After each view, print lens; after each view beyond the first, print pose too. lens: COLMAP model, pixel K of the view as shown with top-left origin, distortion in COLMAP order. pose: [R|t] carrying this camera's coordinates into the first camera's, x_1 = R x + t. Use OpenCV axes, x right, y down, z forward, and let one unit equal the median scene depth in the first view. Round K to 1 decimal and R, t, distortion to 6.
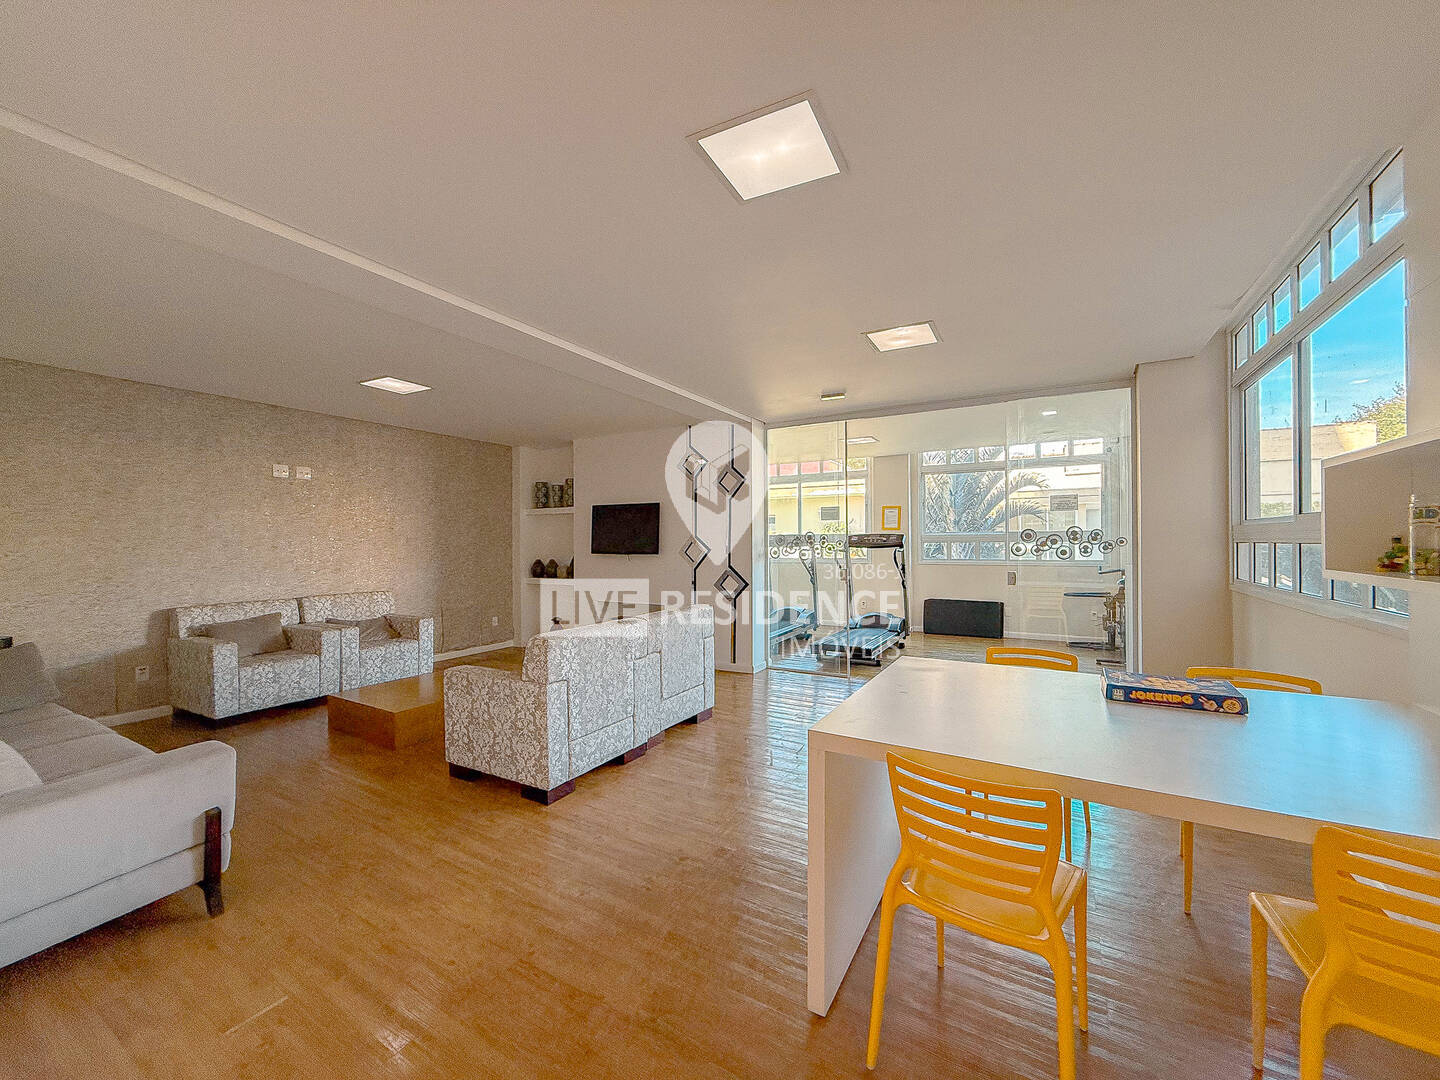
lens RADIAL K [[583.6, 0, 774.1], [0, 583.6, 546.1], [0, 0, 1]] dist [0.000819, -0.000364]
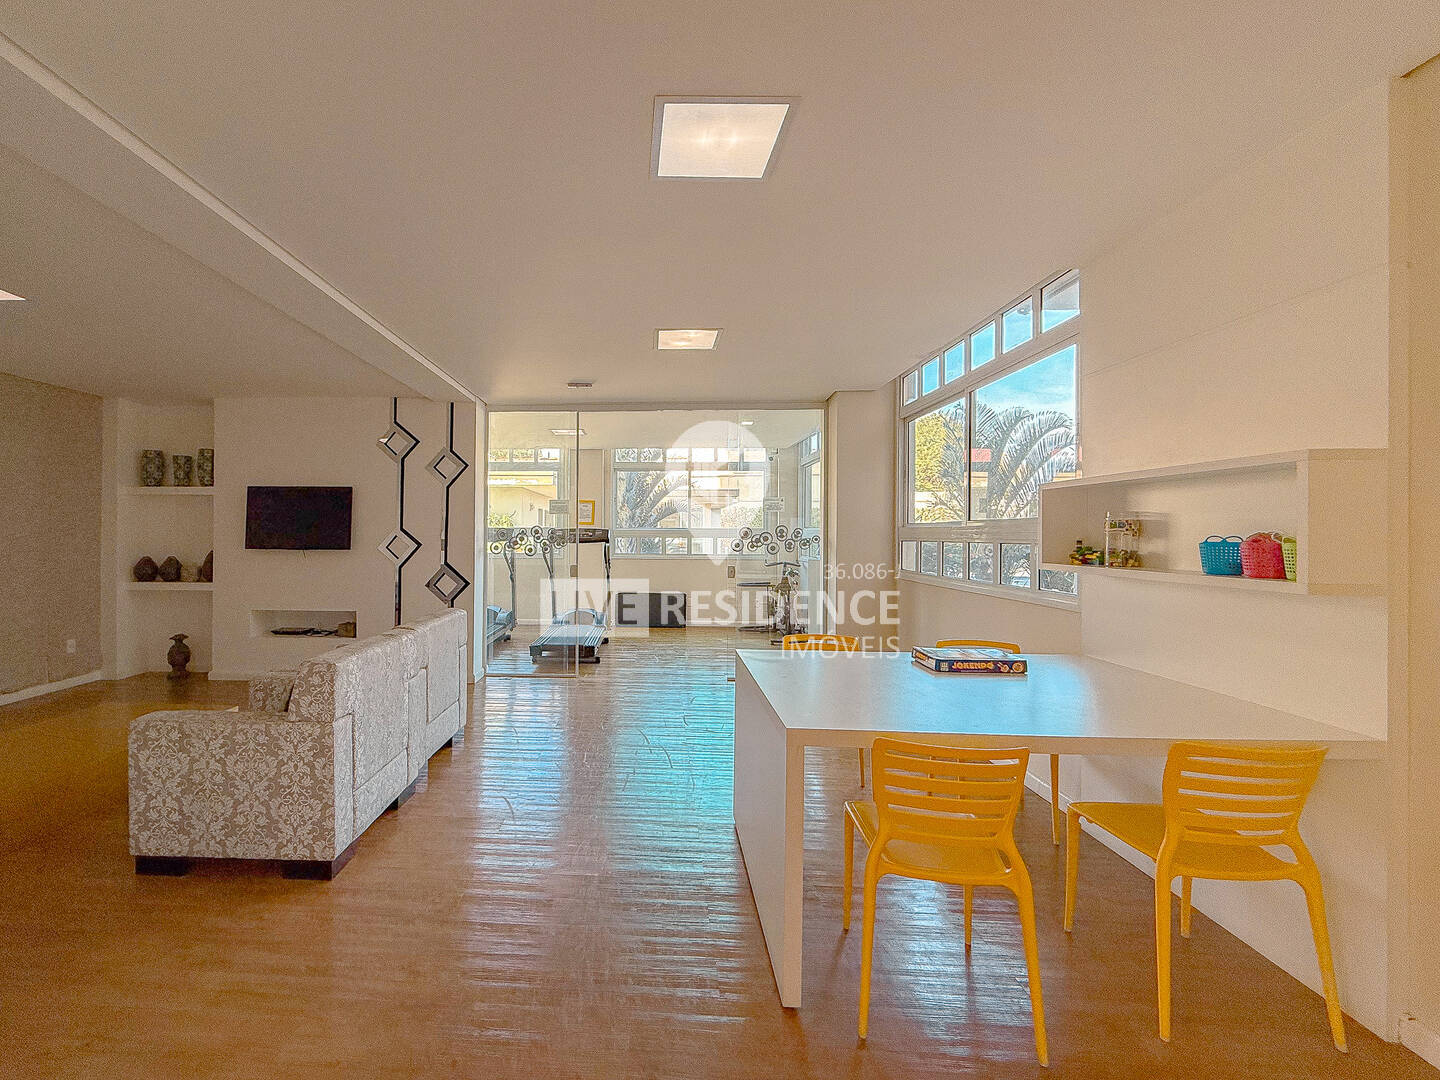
lens RADIAL K [[583.6, 0, 718.4], [0, 583.6, 539.4], [0, 0, 1]] dist [0.000819, -0.000364]
pose [[0.891982, 0.008607, 0.451990, -0.224523], [-0.007880, 0.999963, -0.003491, -0.003241], [-0.452003, -0.000447, 0.892016, 0.068351]]
